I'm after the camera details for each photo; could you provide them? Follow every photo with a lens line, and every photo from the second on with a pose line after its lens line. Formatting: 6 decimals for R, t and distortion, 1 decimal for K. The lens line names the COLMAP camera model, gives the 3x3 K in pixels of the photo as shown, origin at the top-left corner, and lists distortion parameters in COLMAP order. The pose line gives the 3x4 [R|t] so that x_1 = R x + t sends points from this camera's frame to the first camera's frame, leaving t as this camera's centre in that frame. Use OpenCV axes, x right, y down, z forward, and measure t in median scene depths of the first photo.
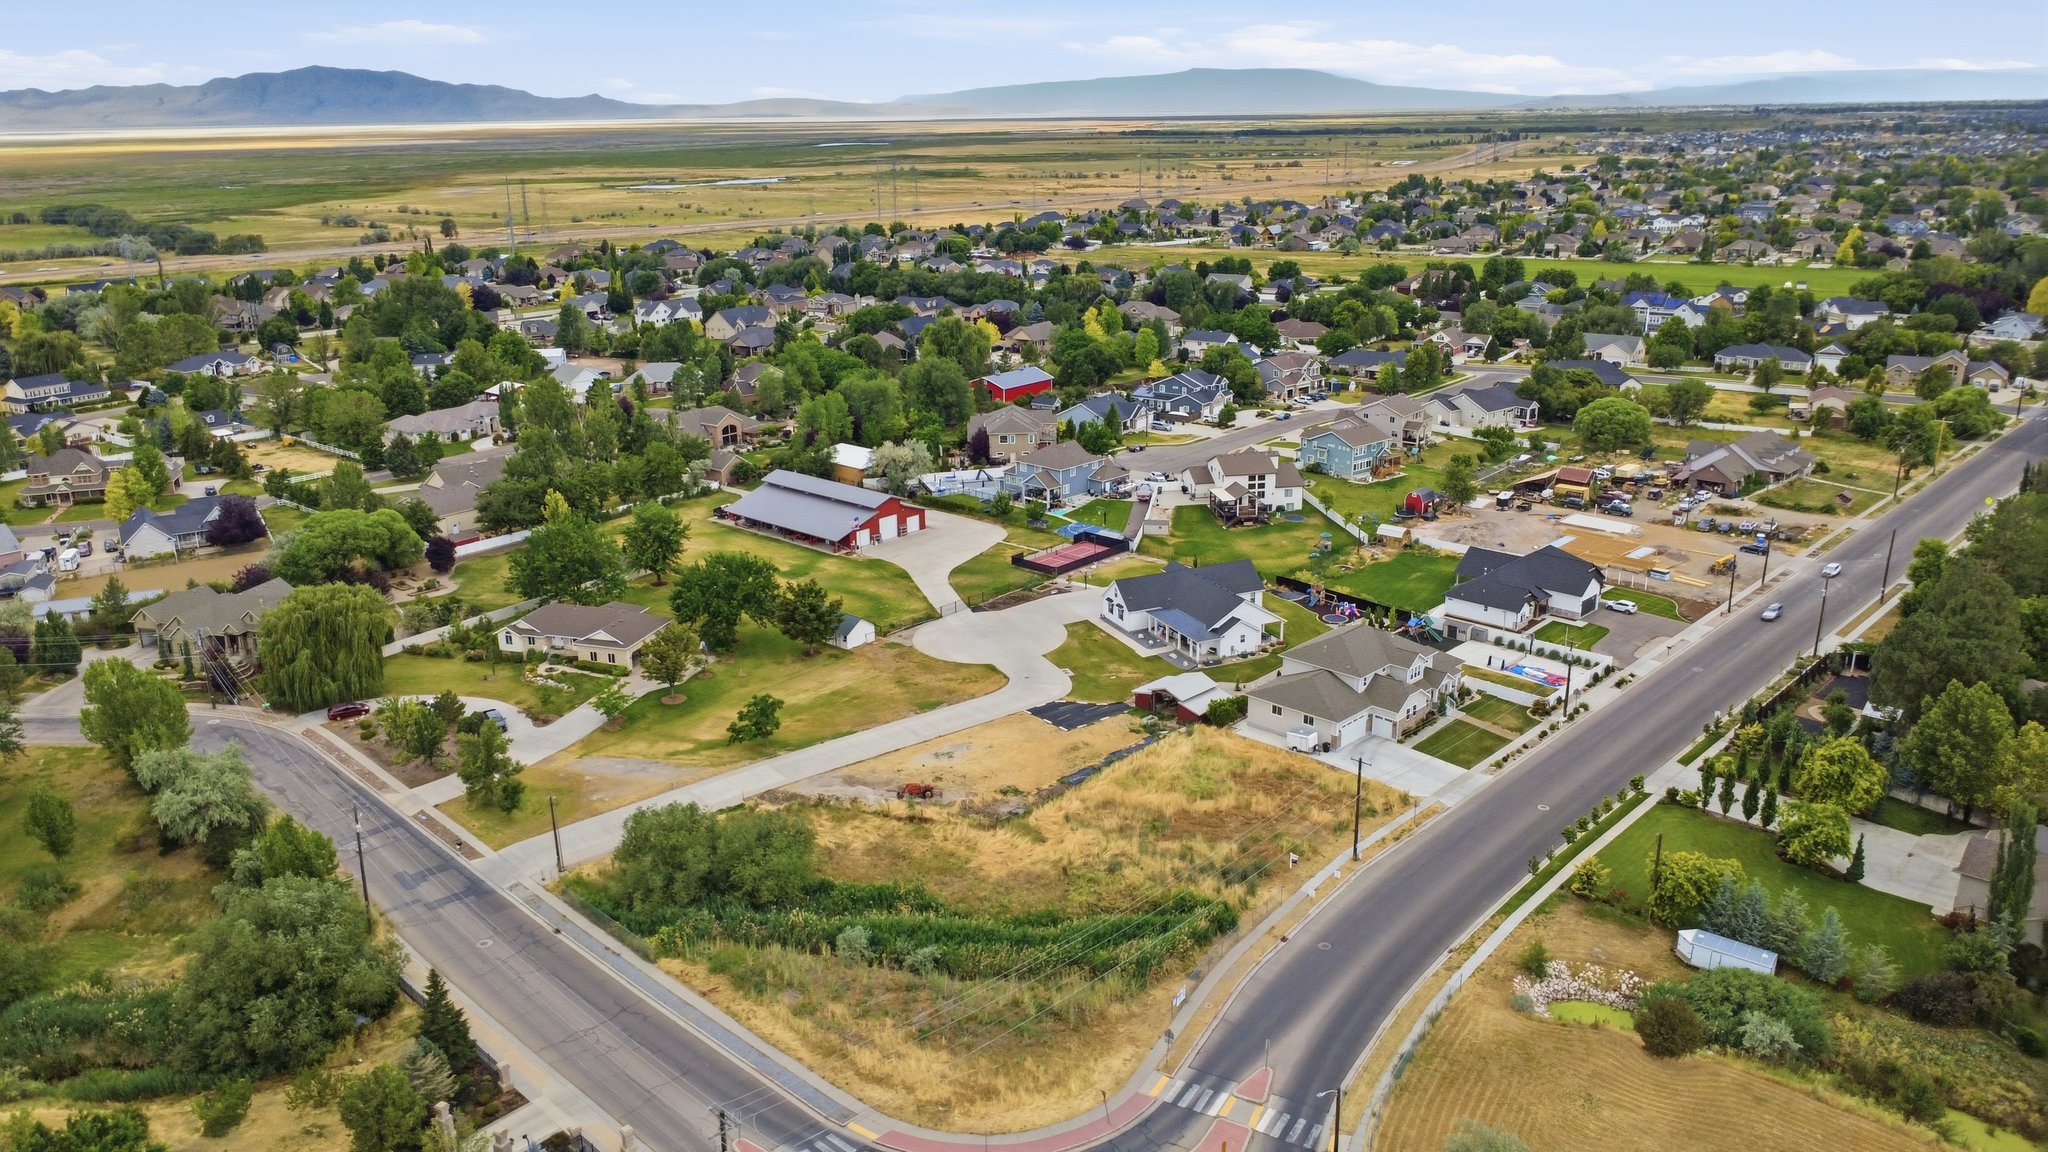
lens RADIAL K [[1494.5, 0, 1032.2], [0, 1494.5, 575.5], [0, 0, 1]] dist [-0.002673, -0.000926]
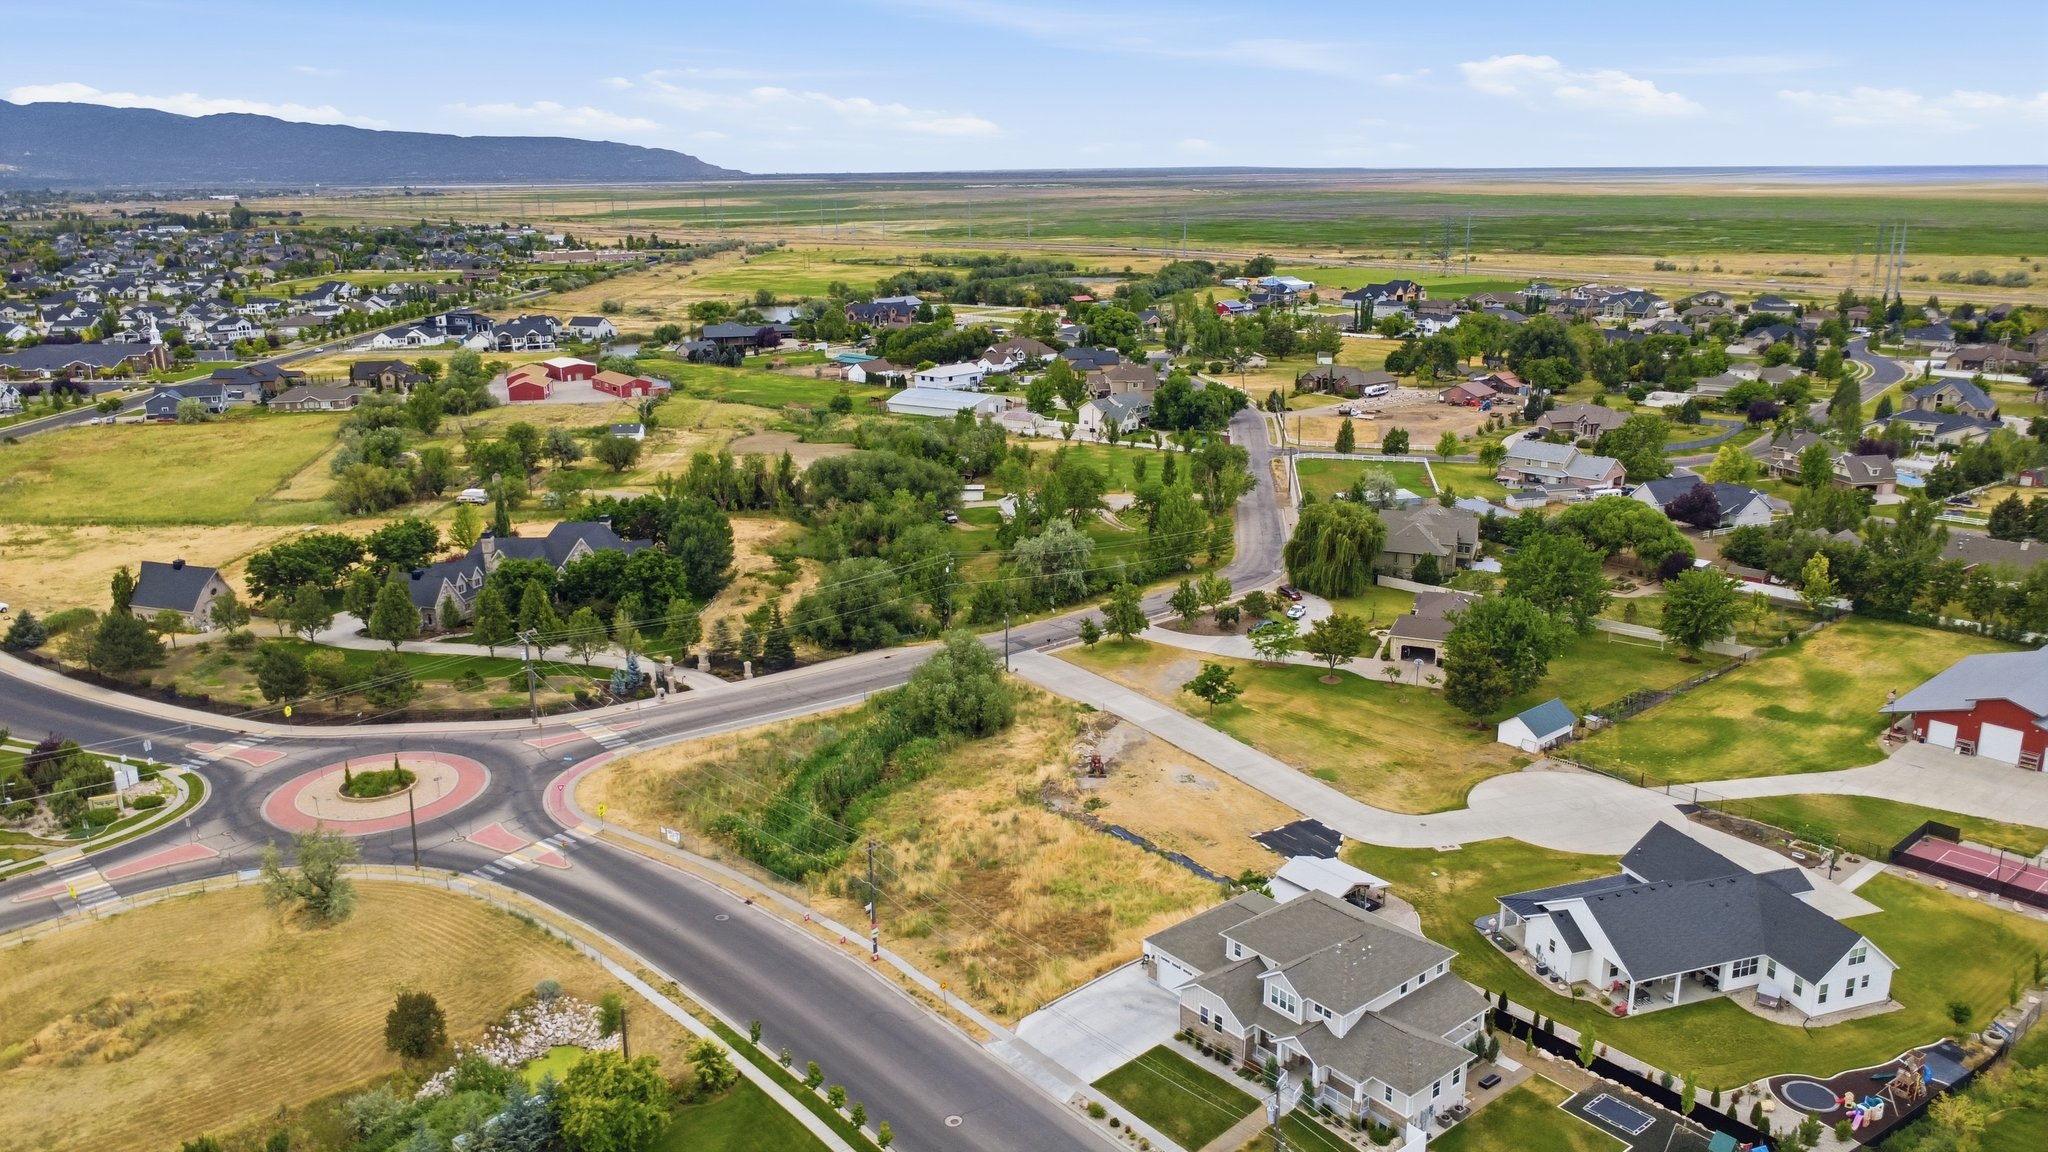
lens RADIAL K [[1494.5, 0, 1032.7], [0, 1494.5, 576.9], [0, 0, 1]] dist [-0.002673, -0.000926]
pose [[-0.117901, 0.275814, -0.953953, 0.905699], [-0.289079, 0.909514, 0.298694, -0.278763], [0.950017, 0.310984, -0.027501, 0.963895]]
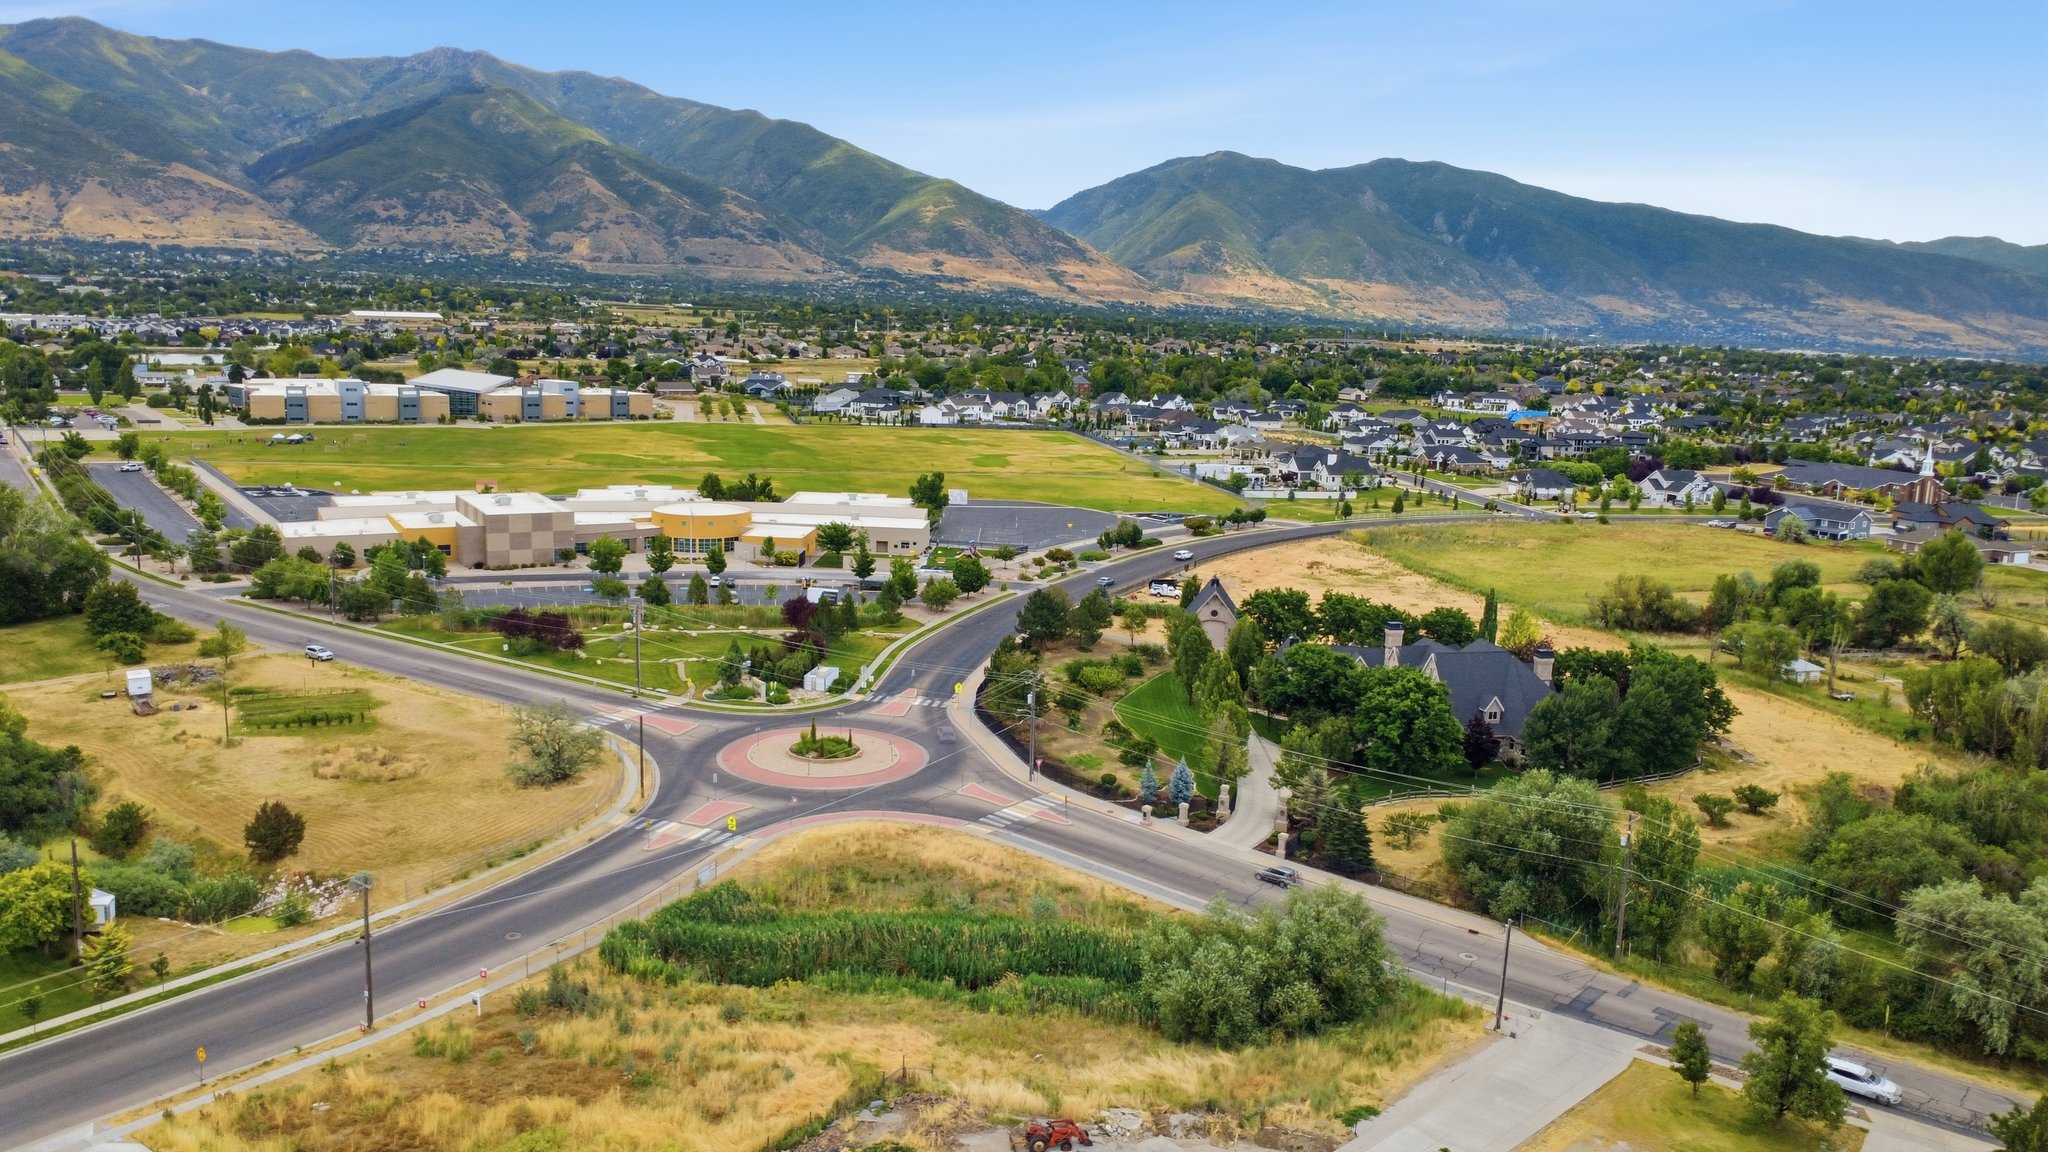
lens RADIAL K [[1494.5, 0, 1028.5], [0, 1494.5, 572.3], [0, 0, 1]] dist [-0.002673, -0.000926]
pose [[-0.992937, -0.008425, -0.118342, 0.001421], [-0.061970, 0.887422, 0.456774, -0.297025], [0.101171, 0.460881, -0.881676, 1.415090]]
